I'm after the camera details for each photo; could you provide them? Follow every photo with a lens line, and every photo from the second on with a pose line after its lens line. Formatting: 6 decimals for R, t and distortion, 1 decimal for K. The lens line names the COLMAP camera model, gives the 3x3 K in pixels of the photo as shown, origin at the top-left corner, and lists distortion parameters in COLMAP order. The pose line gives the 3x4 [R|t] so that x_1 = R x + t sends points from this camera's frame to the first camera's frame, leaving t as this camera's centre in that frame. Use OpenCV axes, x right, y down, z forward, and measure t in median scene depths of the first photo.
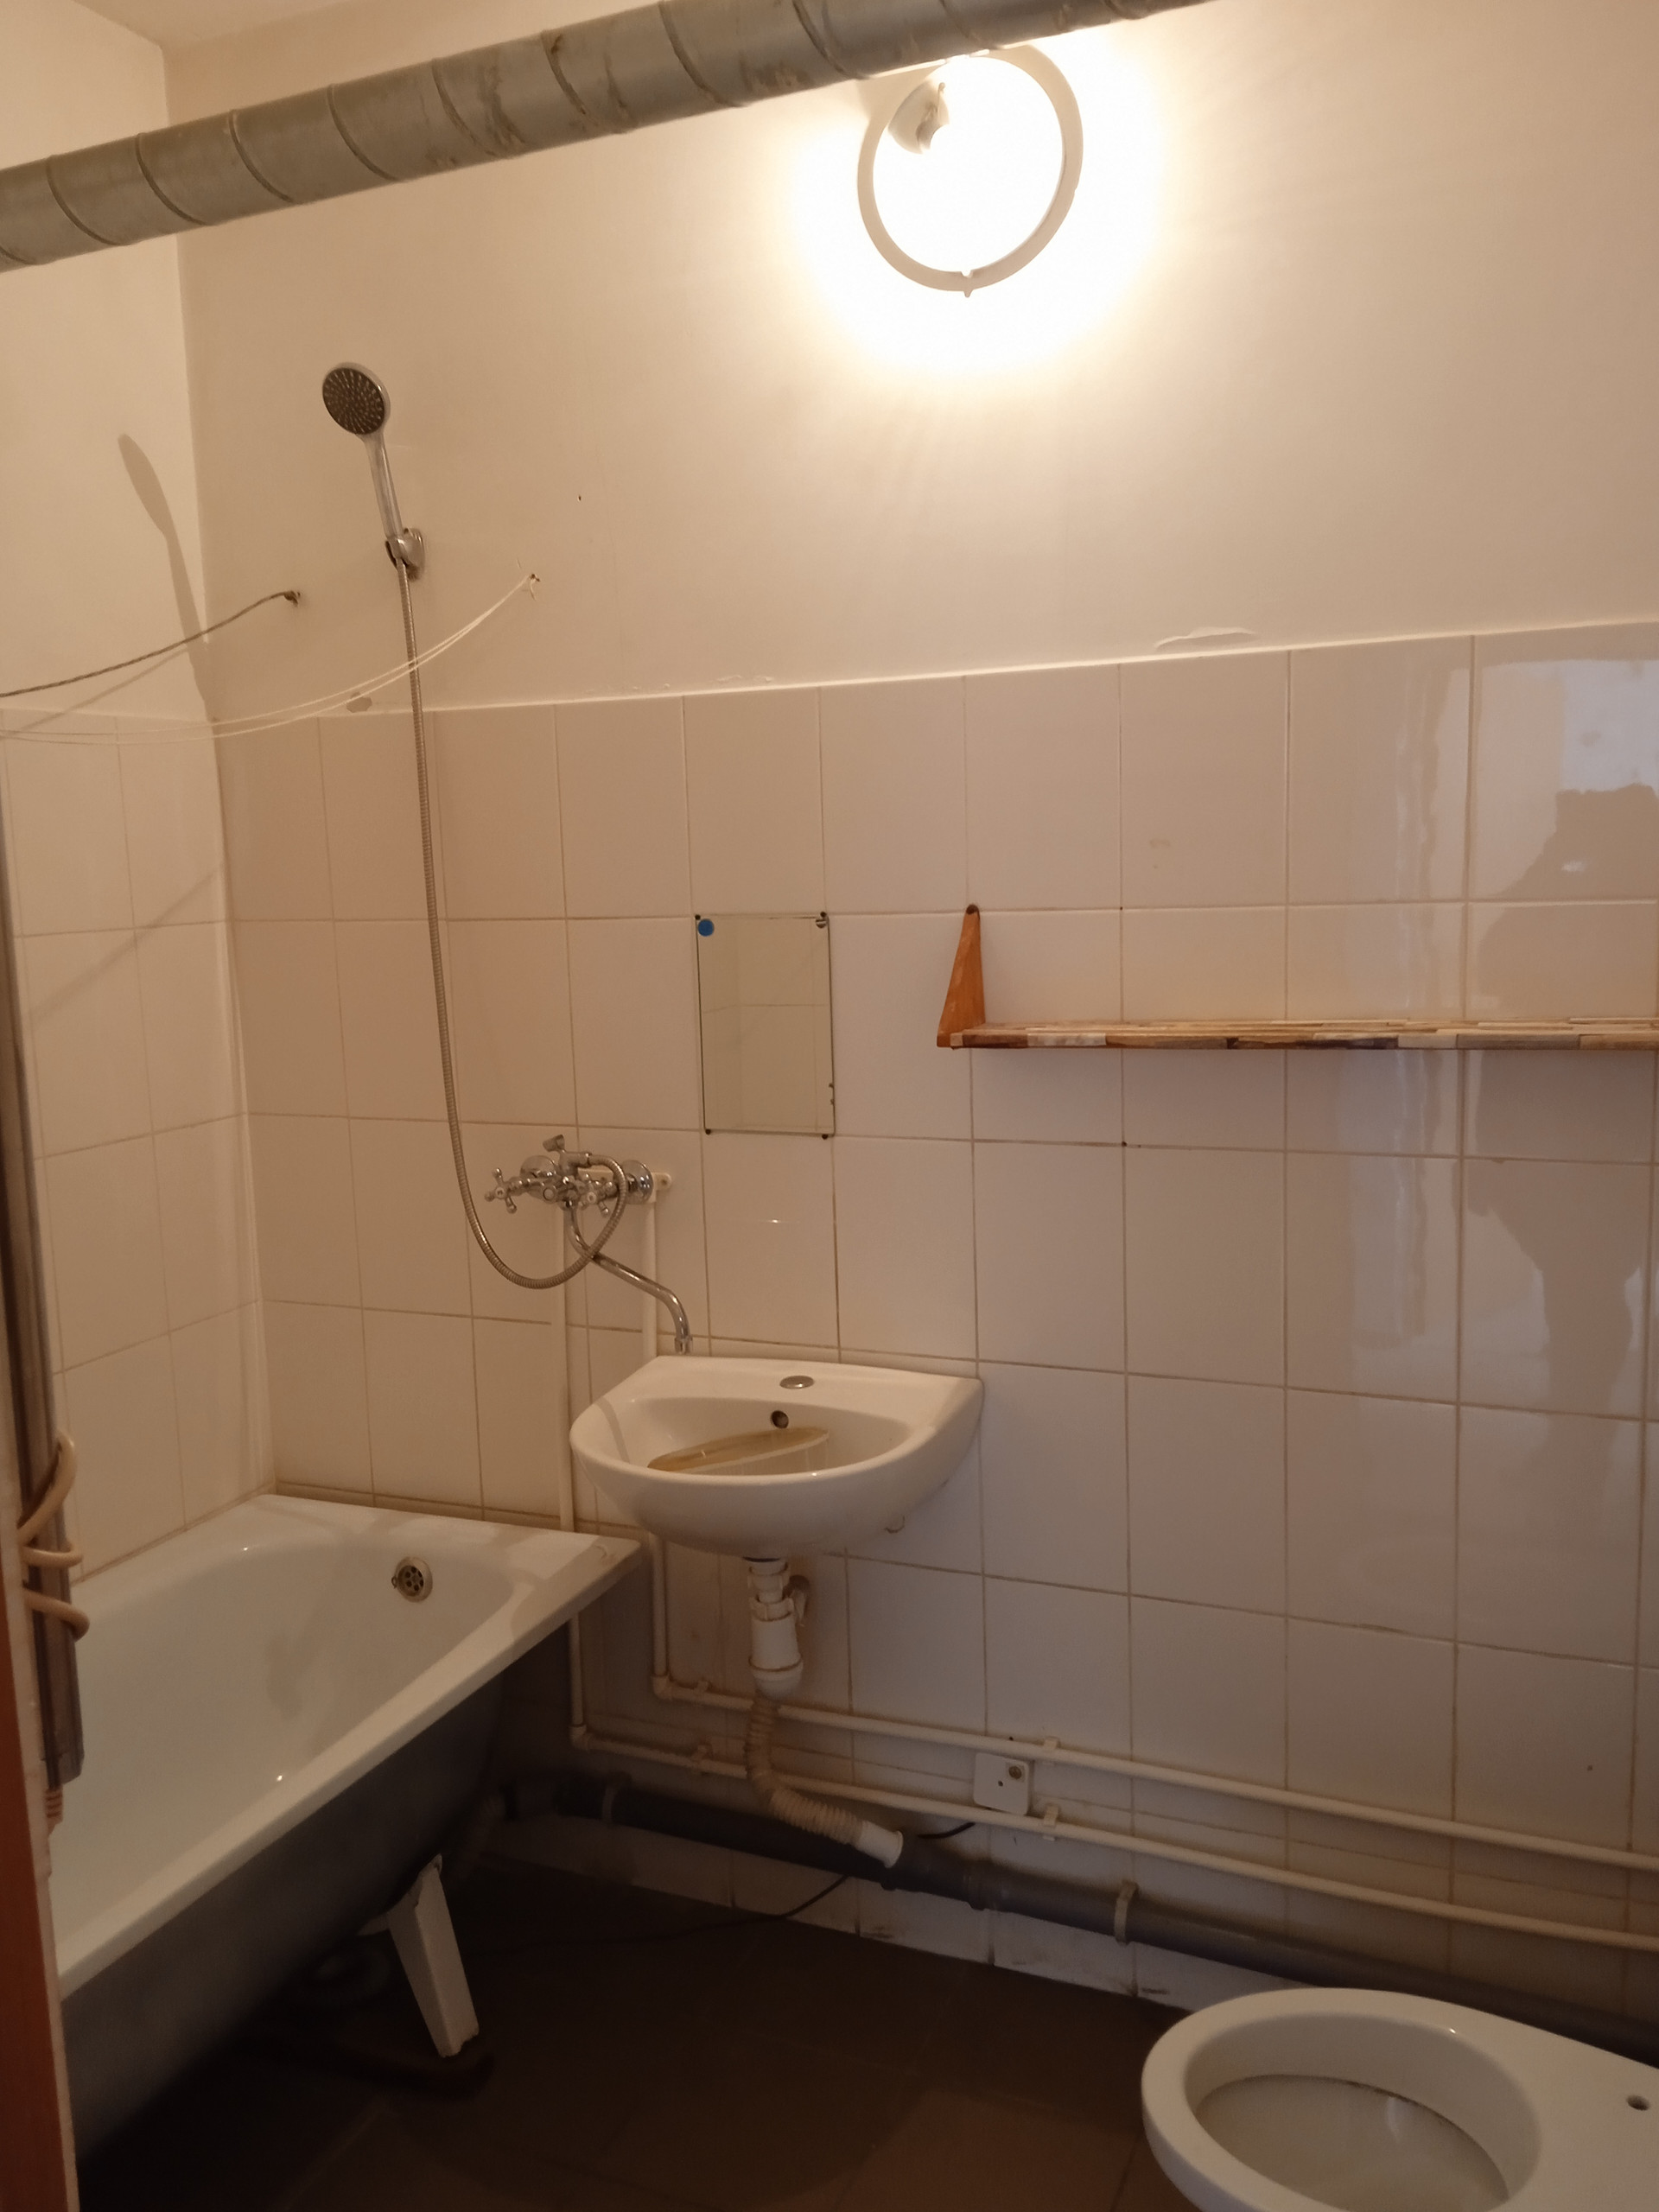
lens RADIAL K [[1803.8, 0, 816.7], [0, 1803.8, 1105.1], [0, 0, 1]] dist [0.102211, -0.207581]
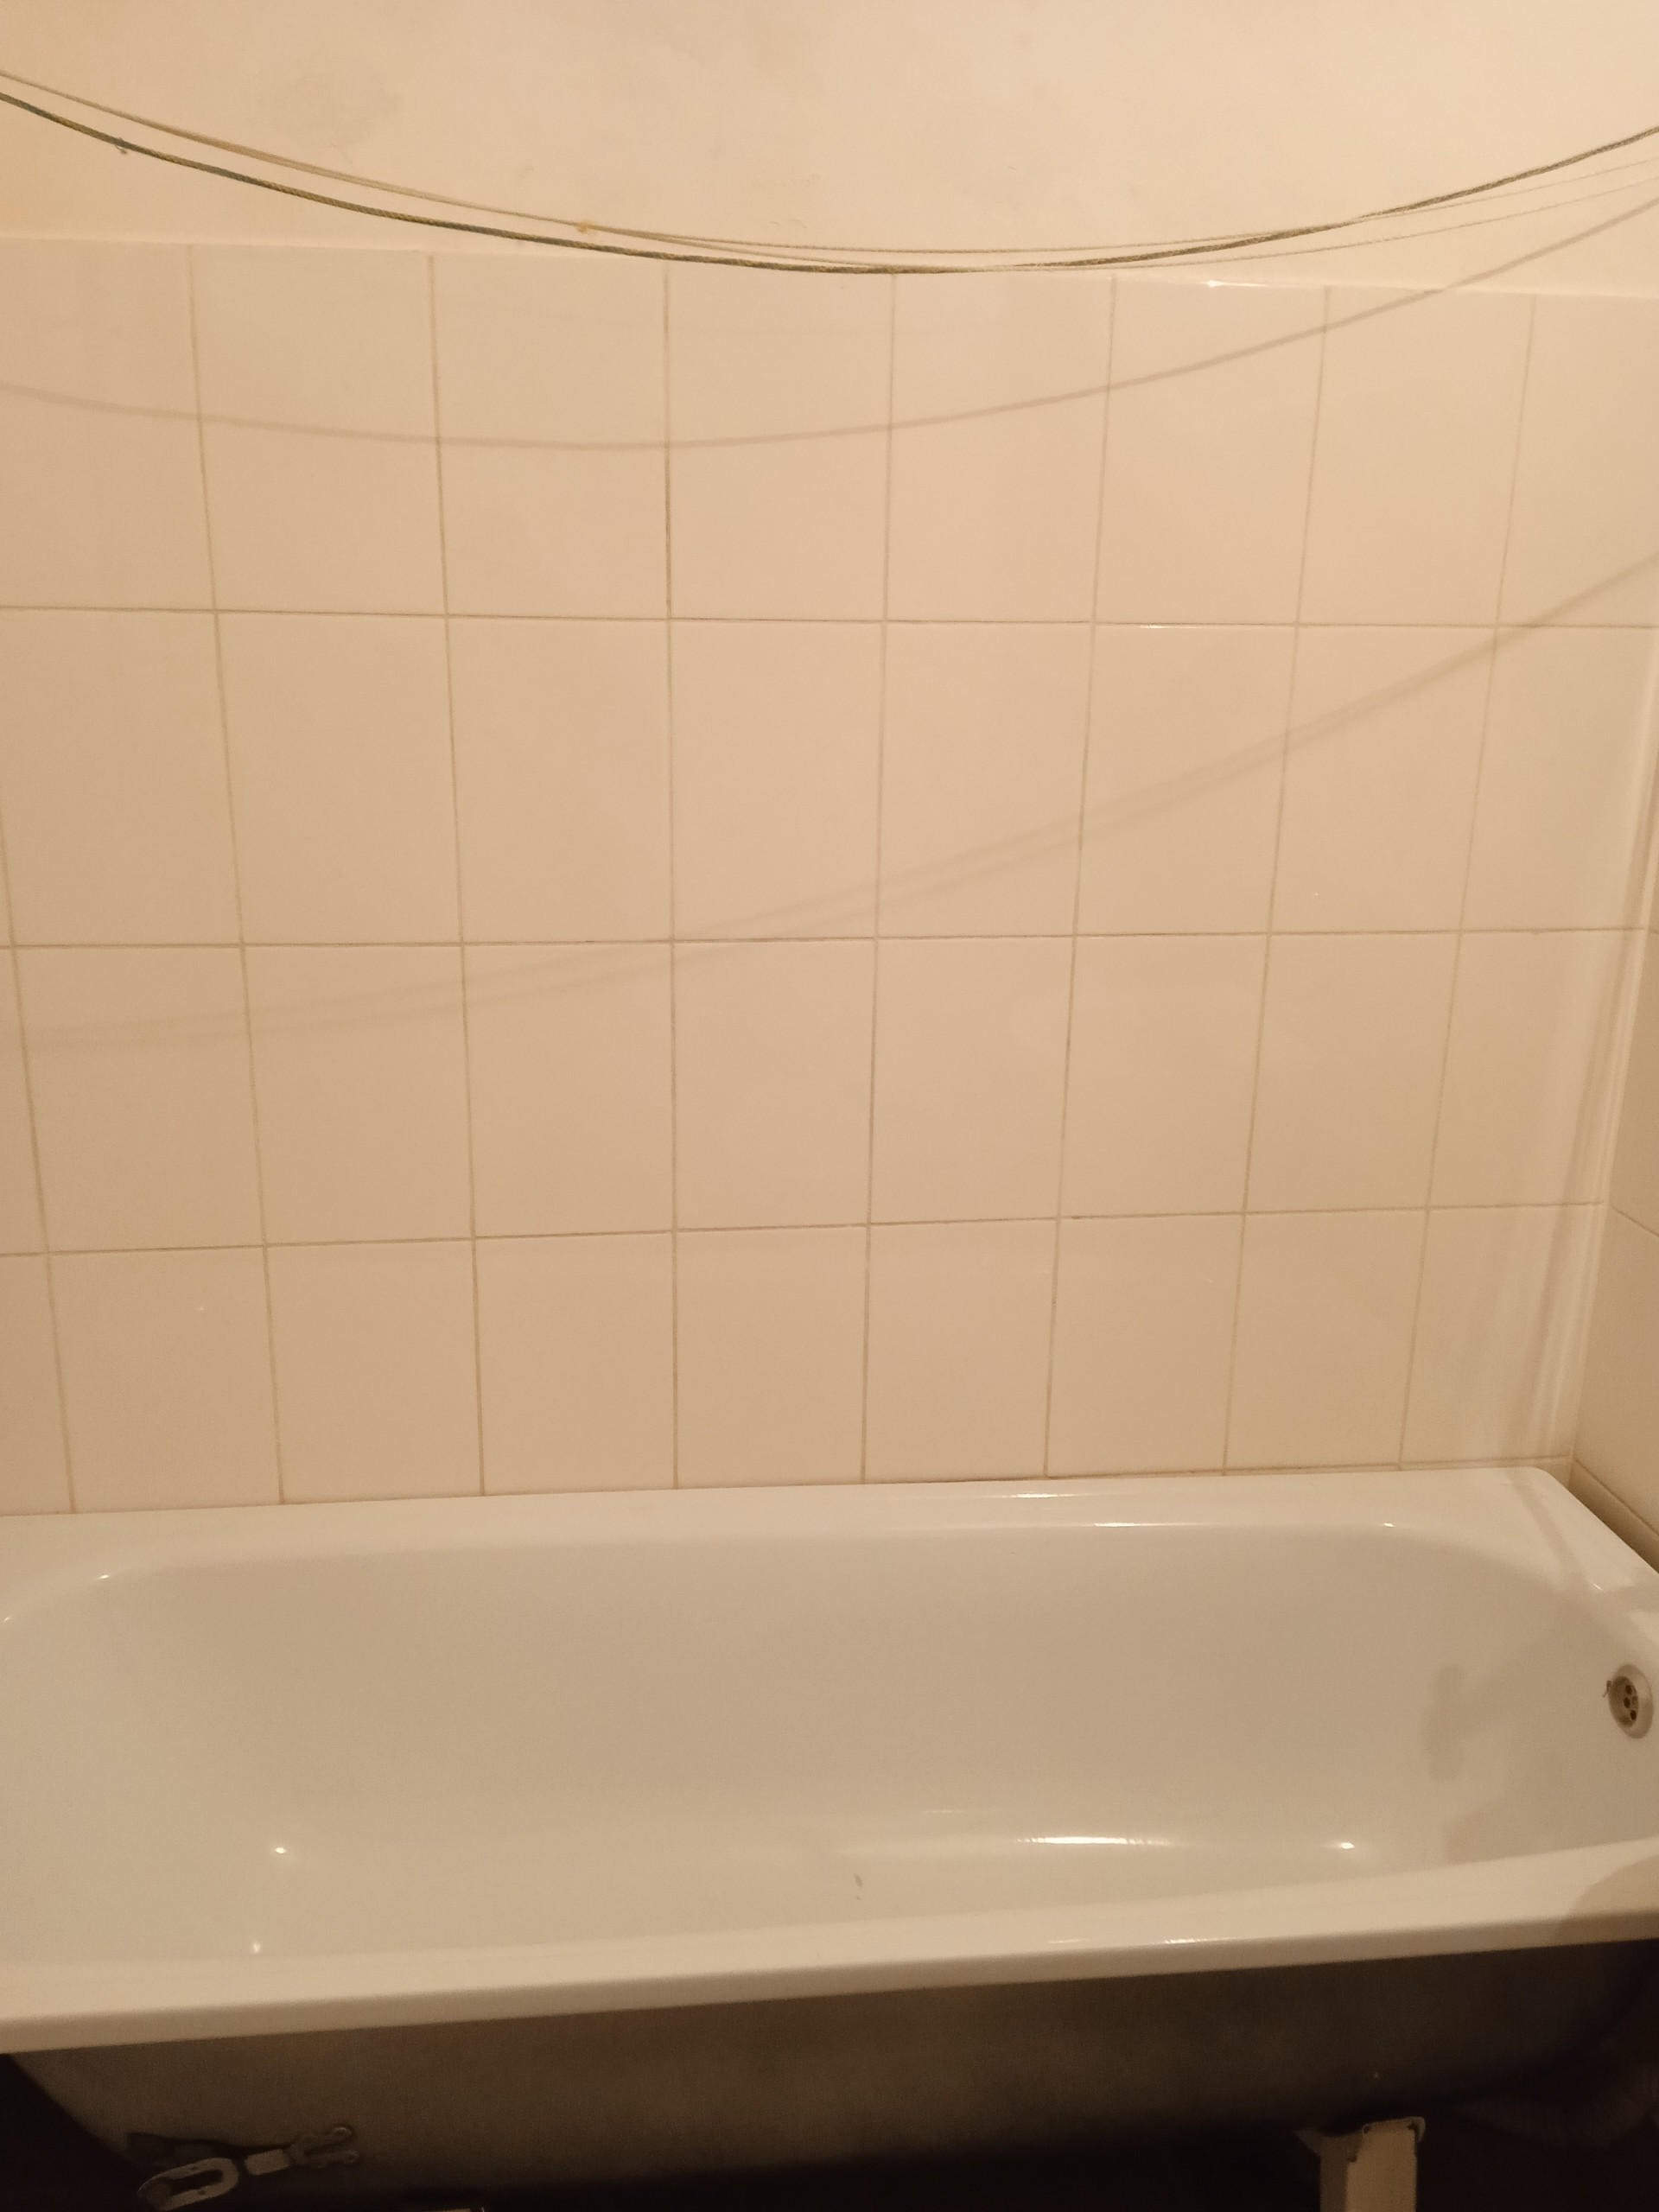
lens RADIAL K [[1803.8, 0, 816.7], [0, 1803.8, 1105.1], [0, 0, 1]] dist [0.102211, -0.207581]
pose [[0.516902, 0.277404, -0.809851, 0.089802], [-0.162432, 0.960635, 0.225379, -0.036579], [0.840493, 0.015047, 0.541614, 0.408564]]
